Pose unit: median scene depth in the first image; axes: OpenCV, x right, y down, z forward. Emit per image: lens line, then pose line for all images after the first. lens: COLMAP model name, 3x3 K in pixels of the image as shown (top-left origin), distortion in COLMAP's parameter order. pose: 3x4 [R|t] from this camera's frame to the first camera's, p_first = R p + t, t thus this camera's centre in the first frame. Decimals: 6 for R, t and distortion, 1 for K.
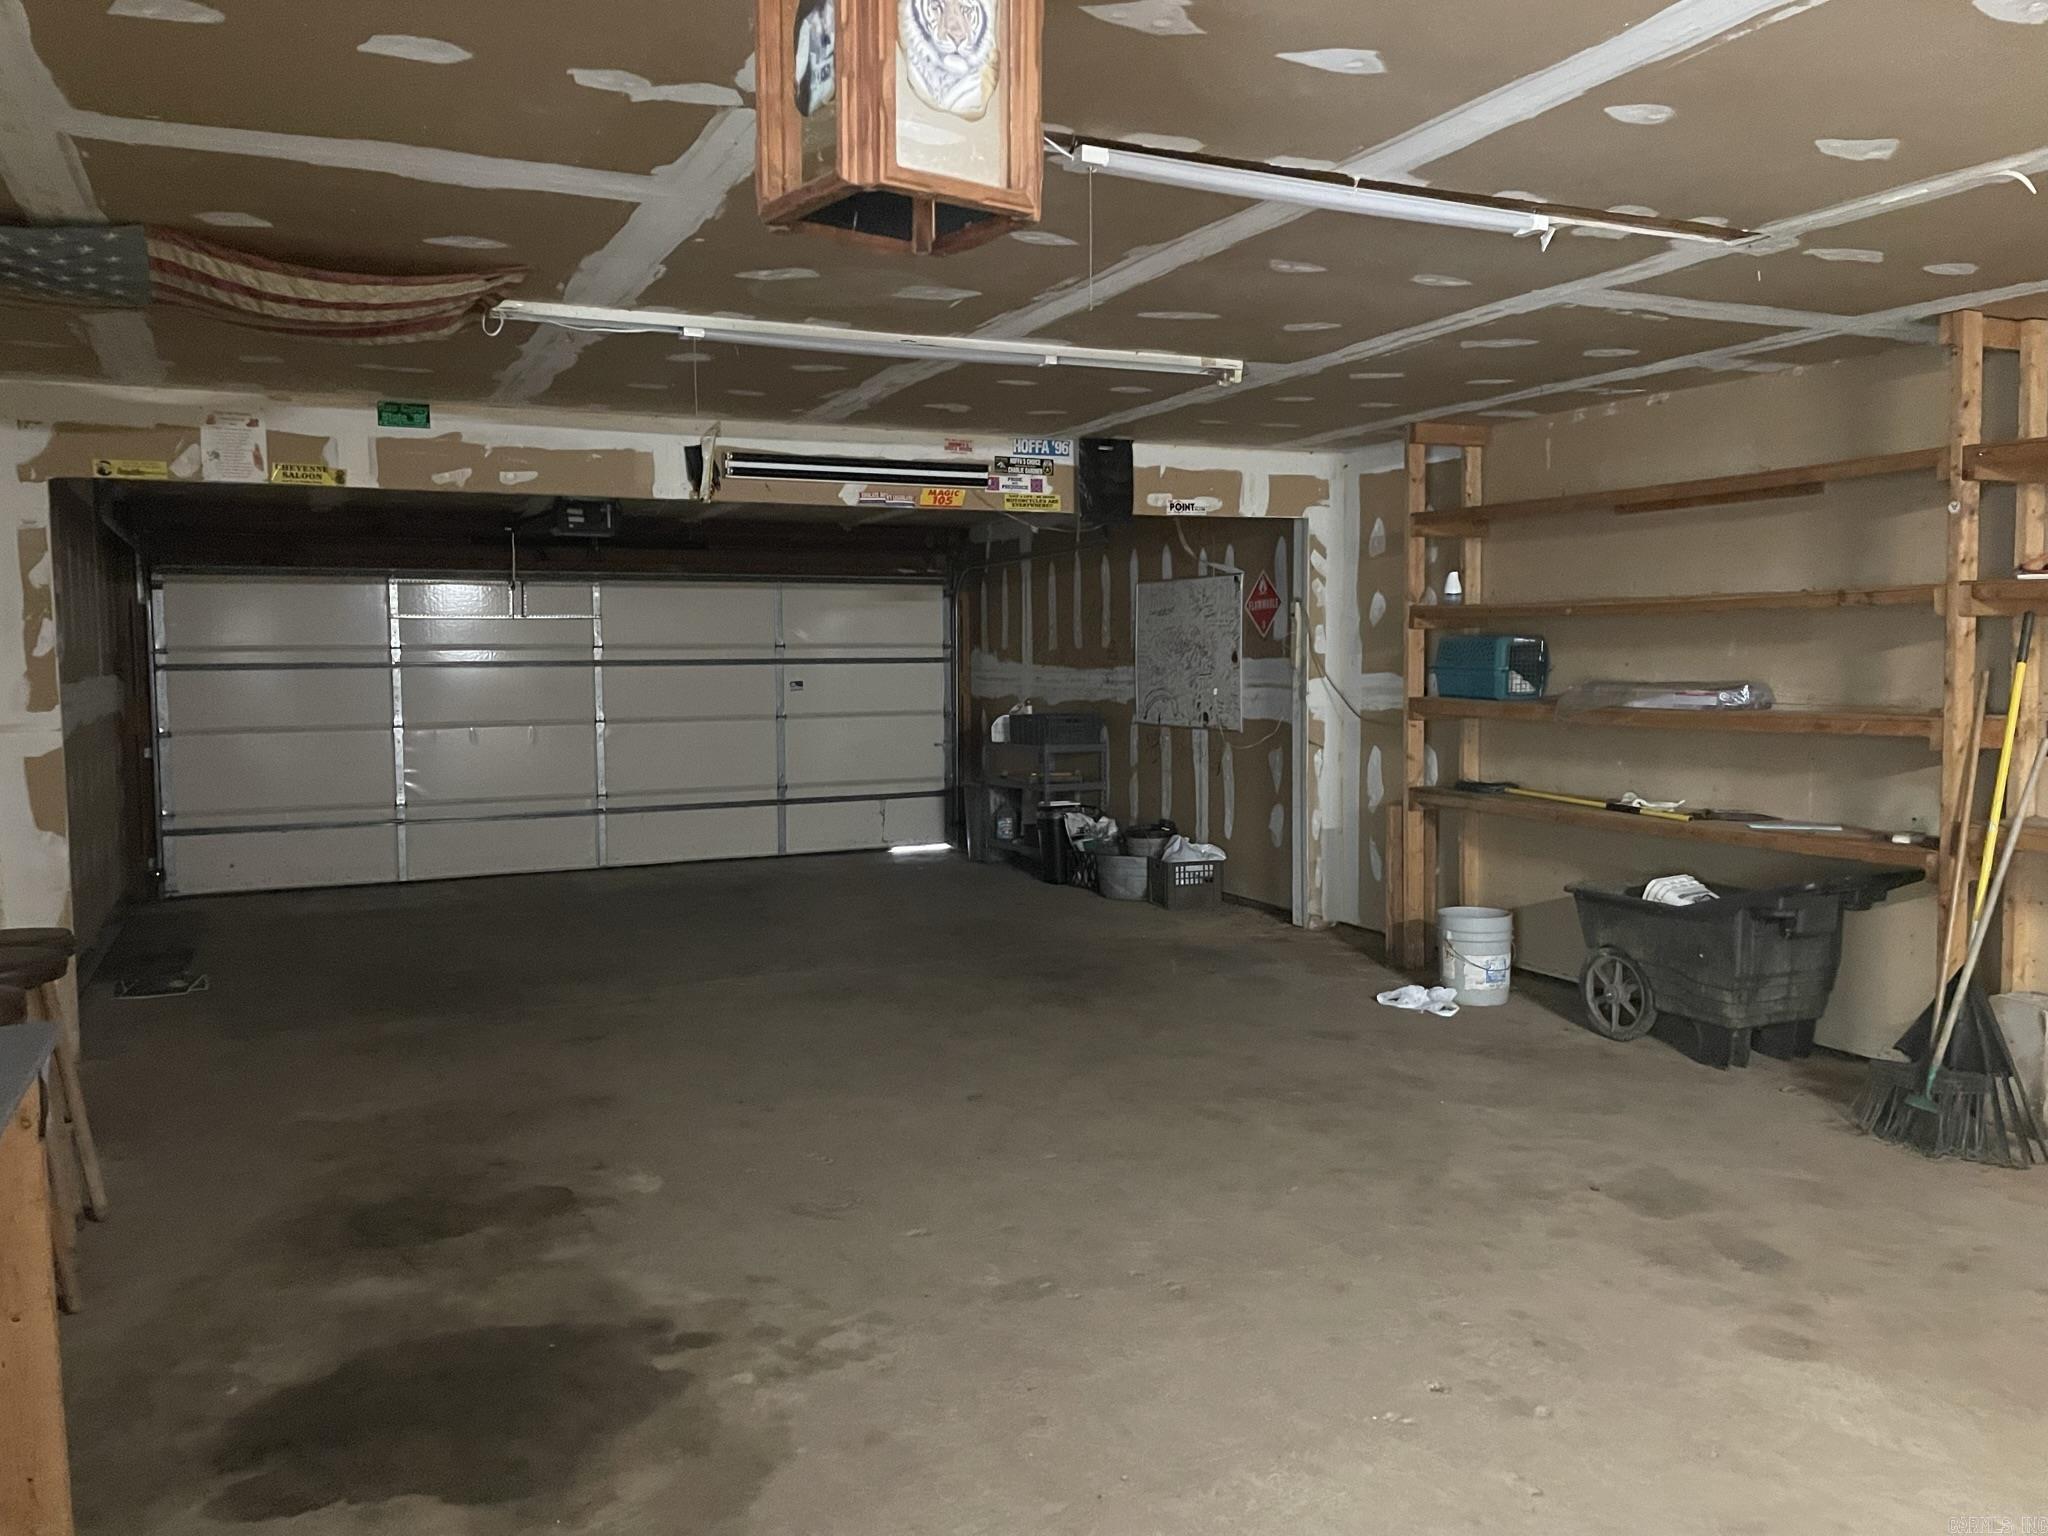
lens RADIAL K [[1577.1, 0, 996.6], [0, 1577.1, 791.2], [0, 0, 1]] dist [0.085481, -0.116334]
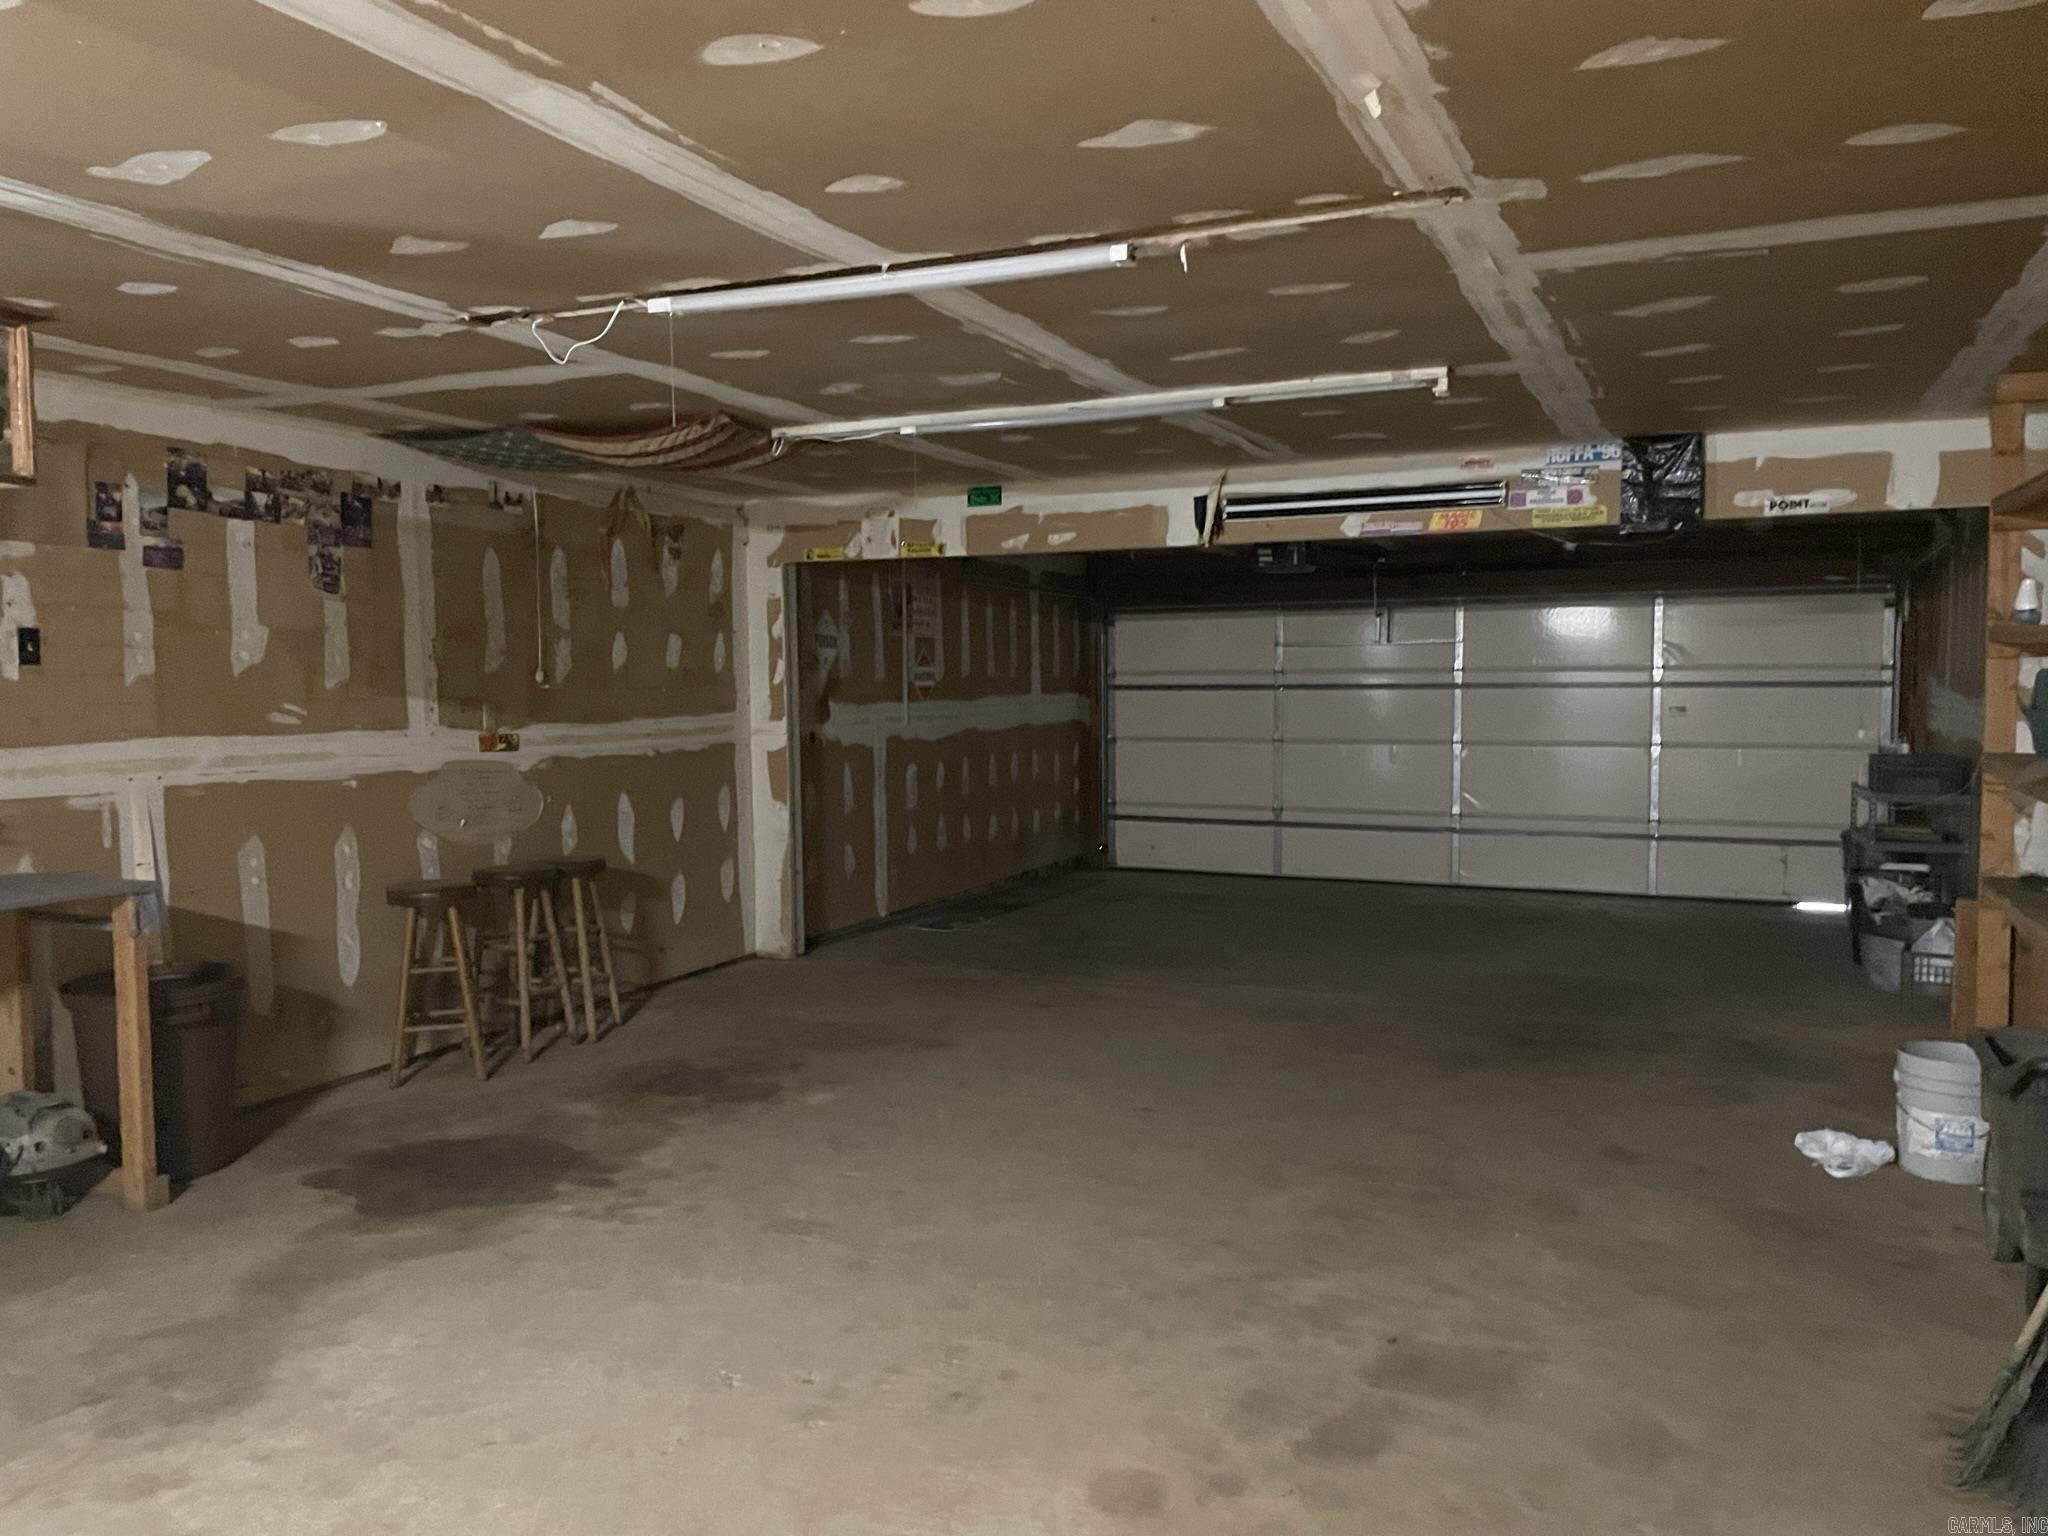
lens RADIAL K [[1577.1, 0, 996.6], [0, 1577.1, 791.2], [0, 0, 1]] dist [0.085481, -0.116334]
pose [[0.630730, 0.062176, -0.773508, 0.684739], [-0.067092, 0.997422, 0.025467, -0.036239], [0.773097, 0.035833, 0.633275, 0.233095]]
